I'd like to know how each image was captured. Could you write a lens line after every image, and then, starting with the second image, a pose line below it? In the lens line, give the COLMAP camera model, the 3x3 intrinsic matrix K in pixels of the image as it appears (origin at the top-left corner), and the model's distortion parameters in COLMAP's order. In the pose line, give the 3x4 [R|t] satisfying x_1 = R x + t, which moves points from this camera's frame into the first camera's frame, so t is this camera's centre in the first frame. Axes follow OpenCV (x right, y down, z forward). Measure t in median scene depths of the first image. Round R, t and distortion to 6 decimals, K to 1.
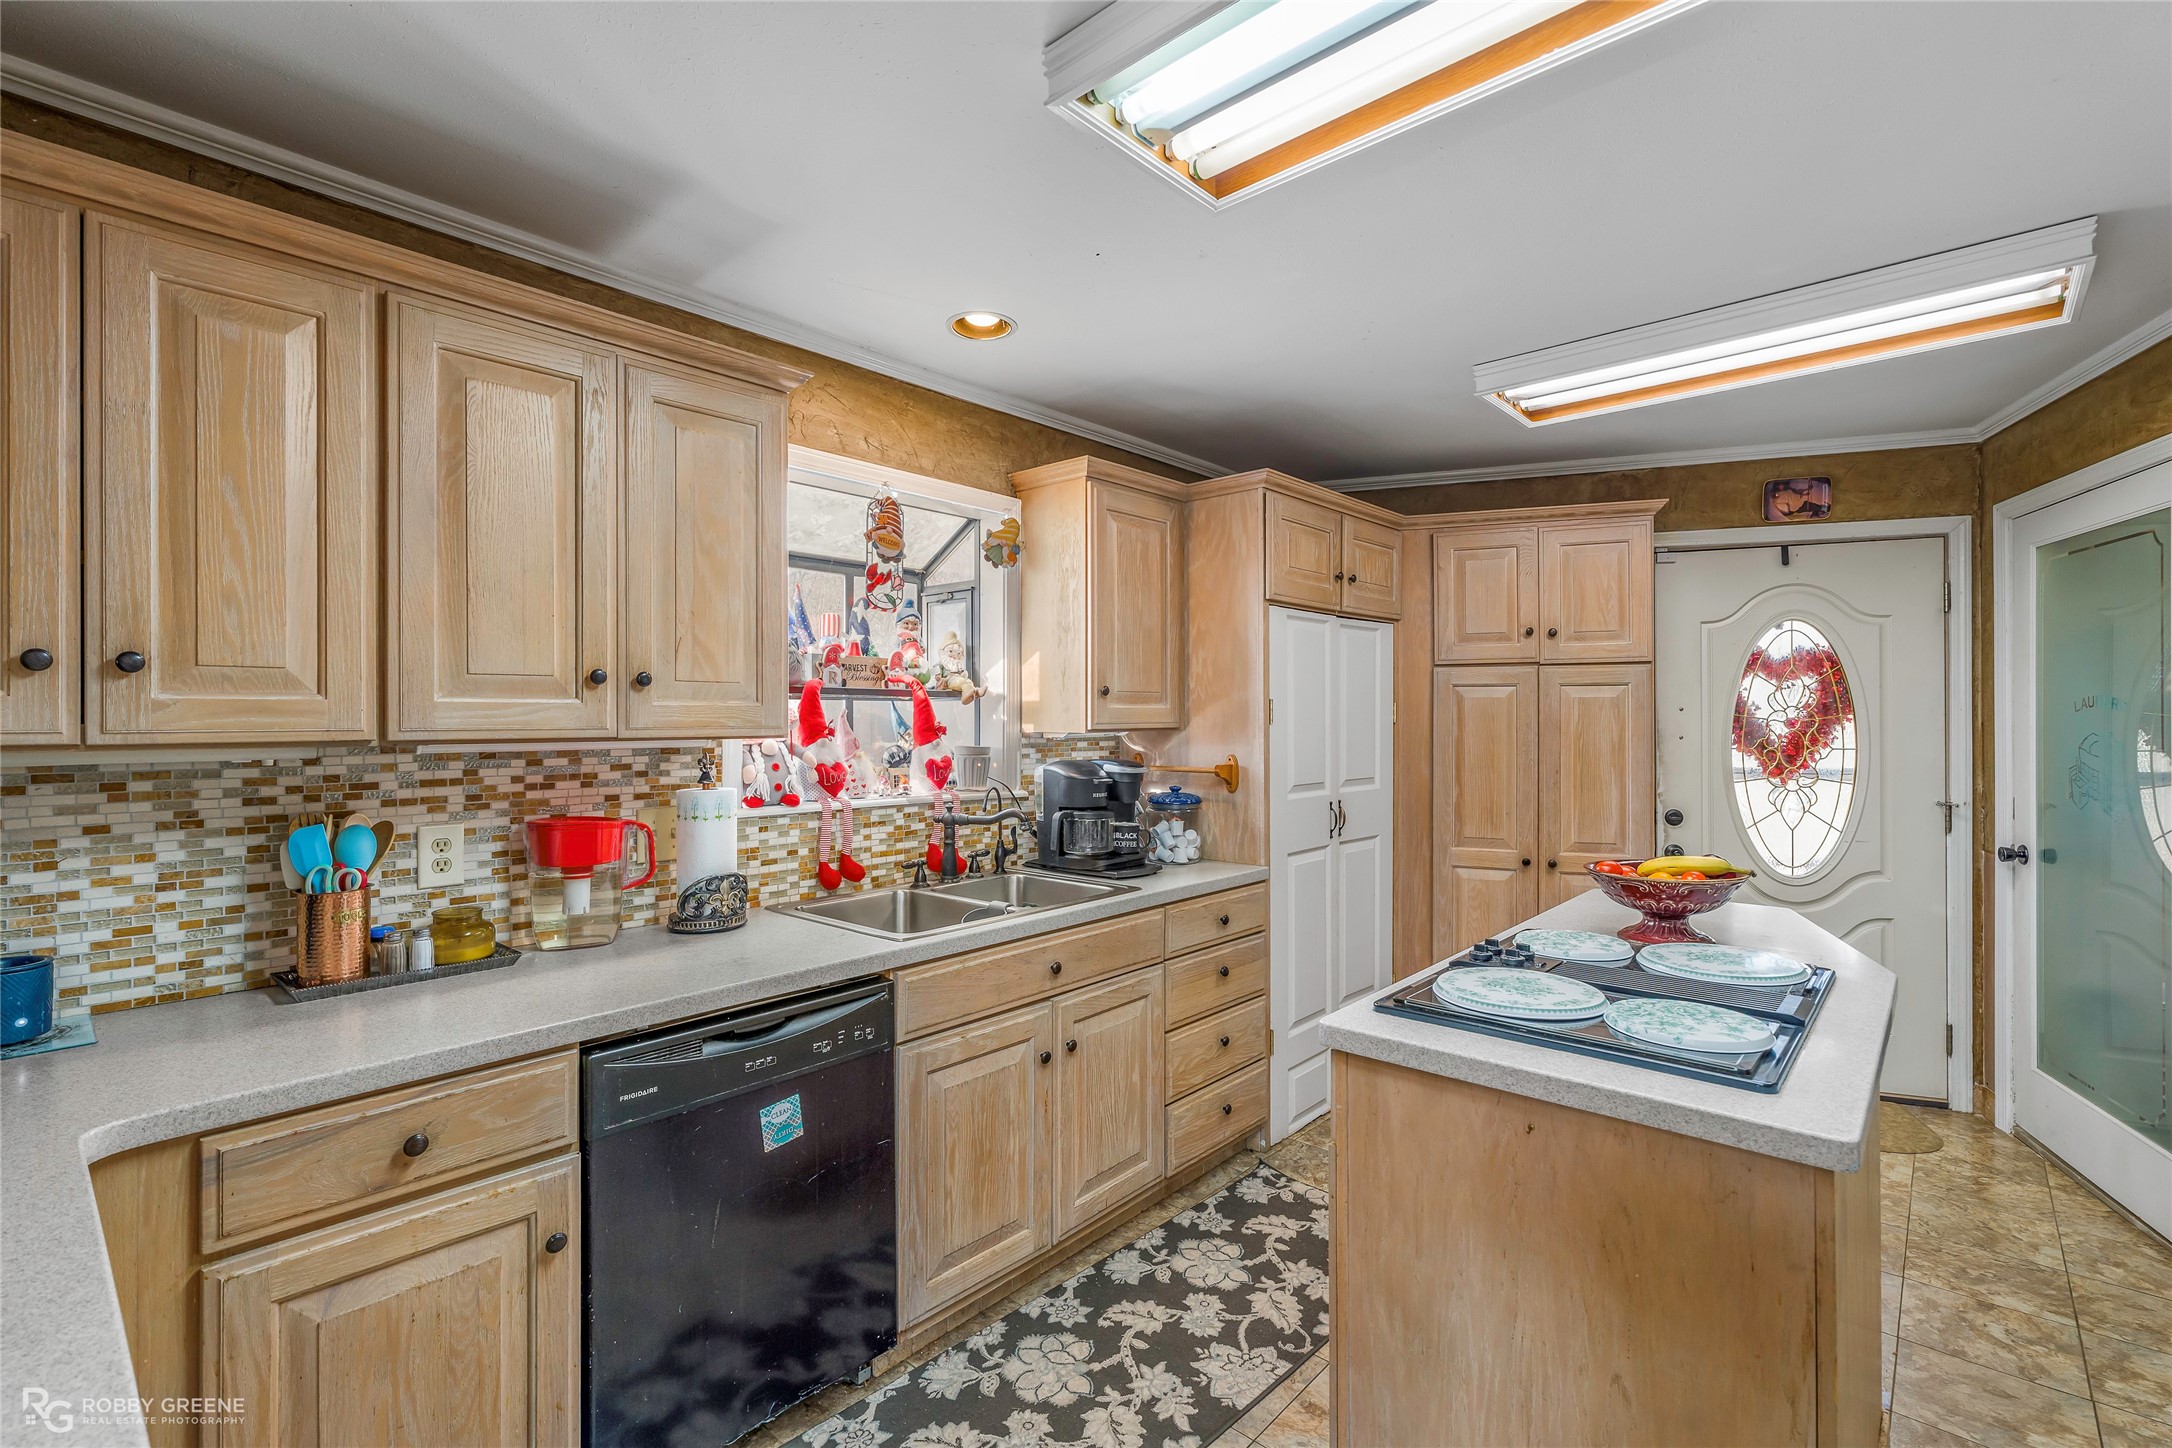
lens RADIAL K [[980.4, 0, 1079.6], [0, 980.4, 714.3], [0, 0, 1]] dist [-0.005686, 0.001679]
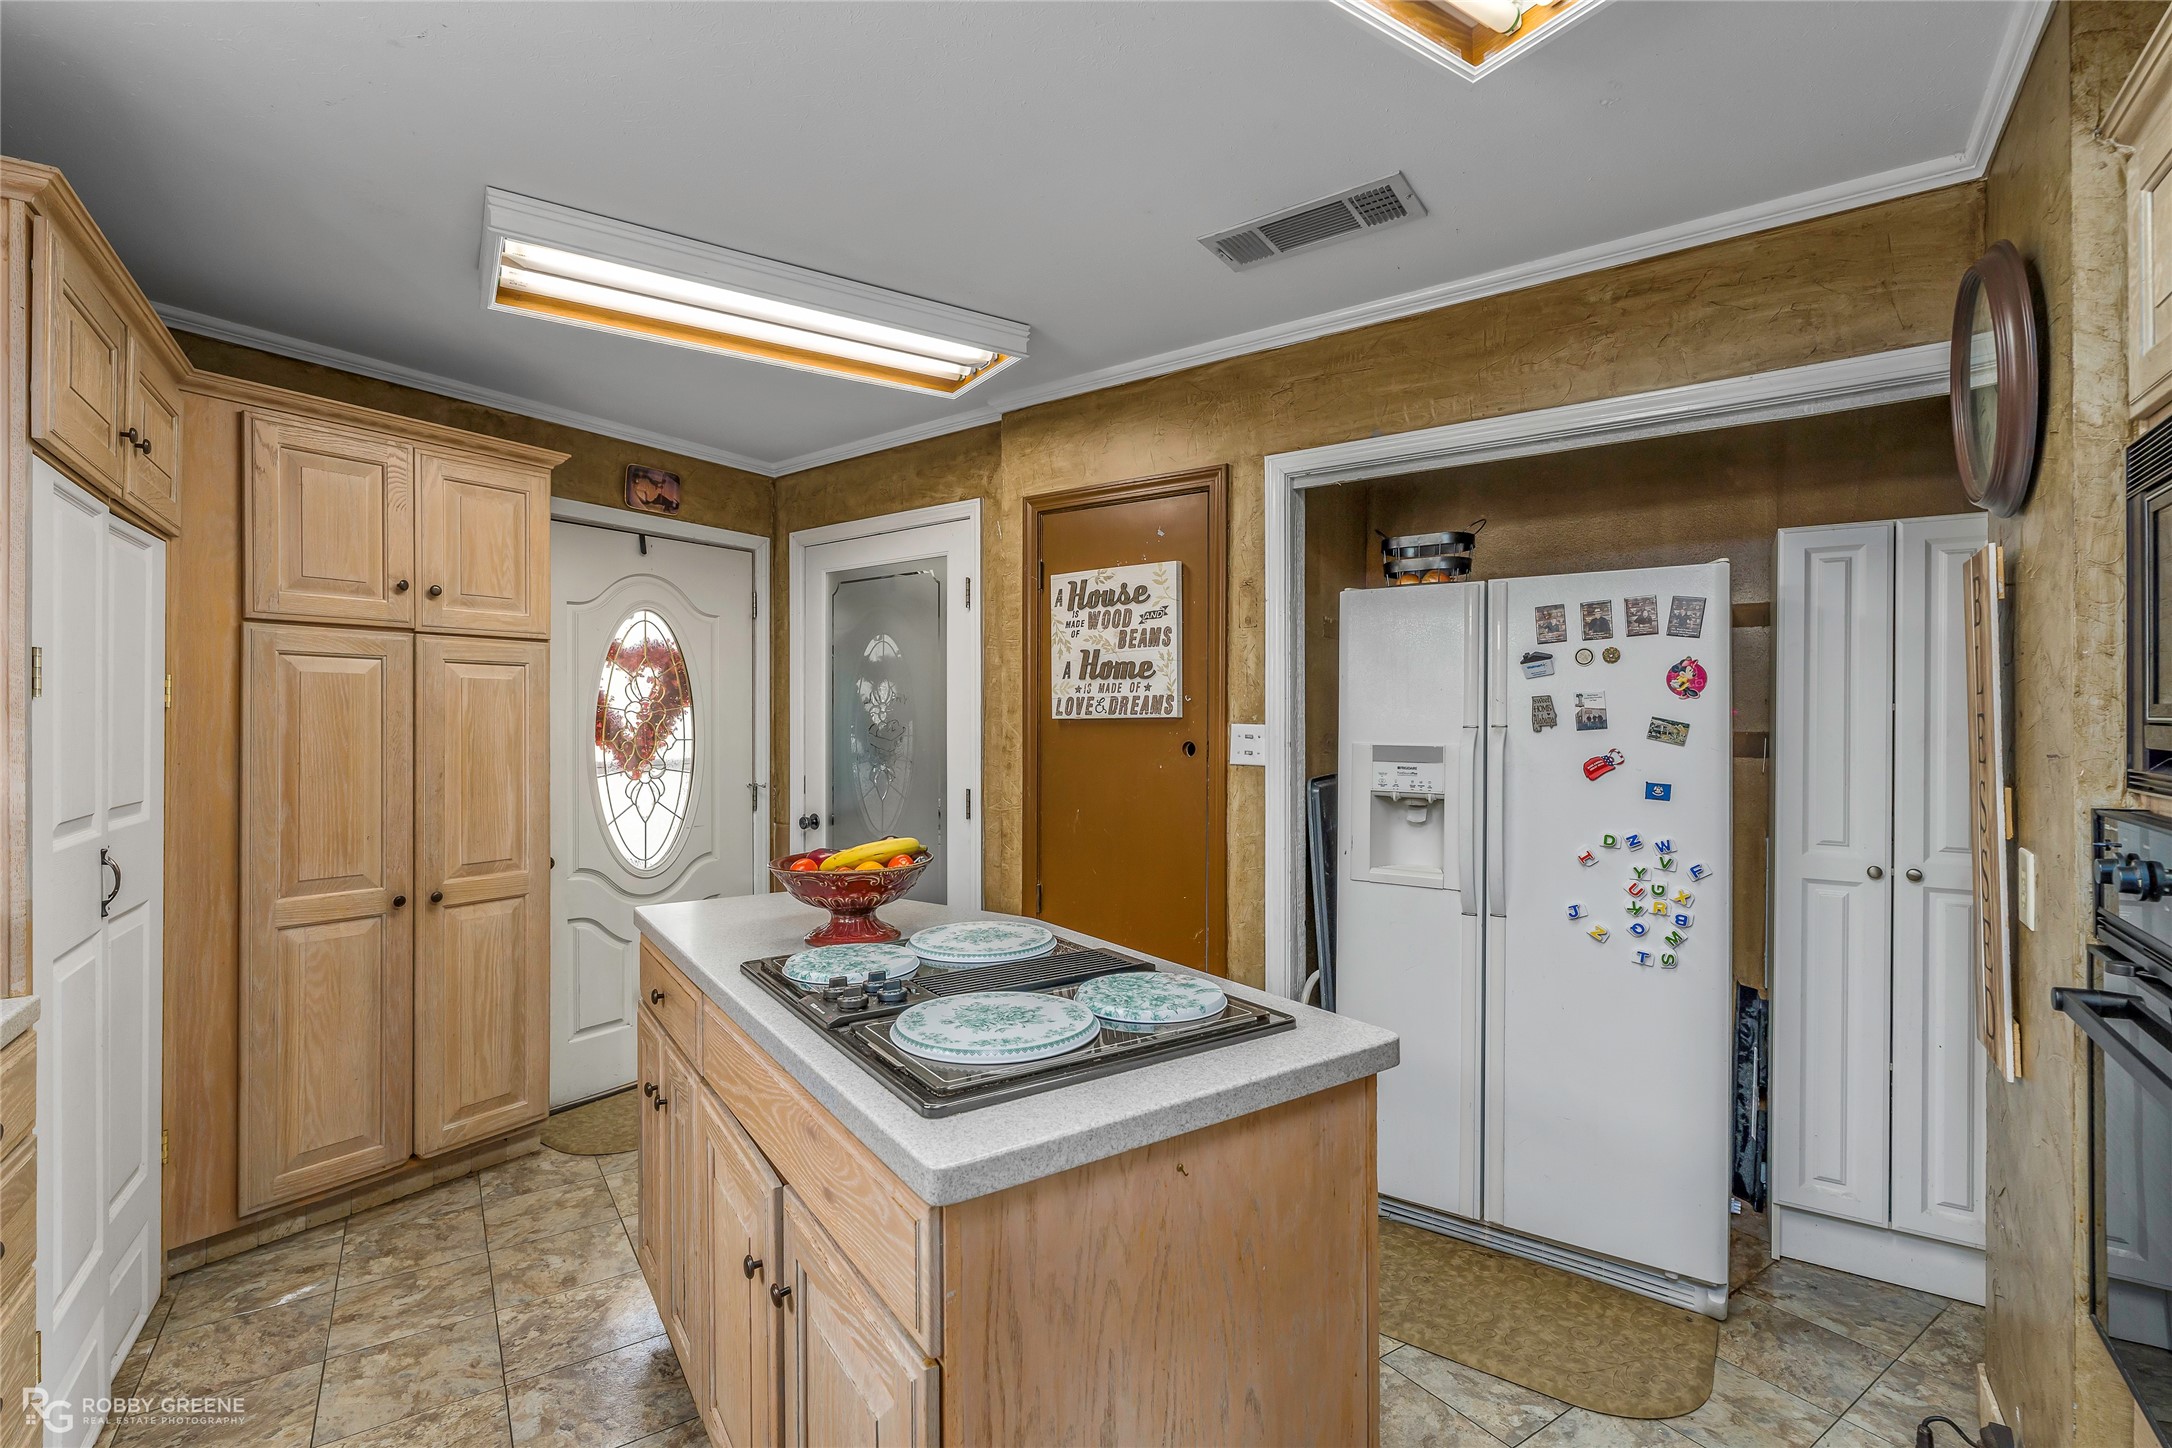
lens RADIAL K [[980.4, 0, 1081.4], [0, 980.4, 724.7], [0, 0, 1]] dist [-0.005686, 0.001679]
pose [[0.235560, 0.001905, 0.971858, -0.133293], [-0.000129, 0.999998, -0.001929, 0.021038], [-0.971860, 0.000329, 0.235560, 0.337526]]
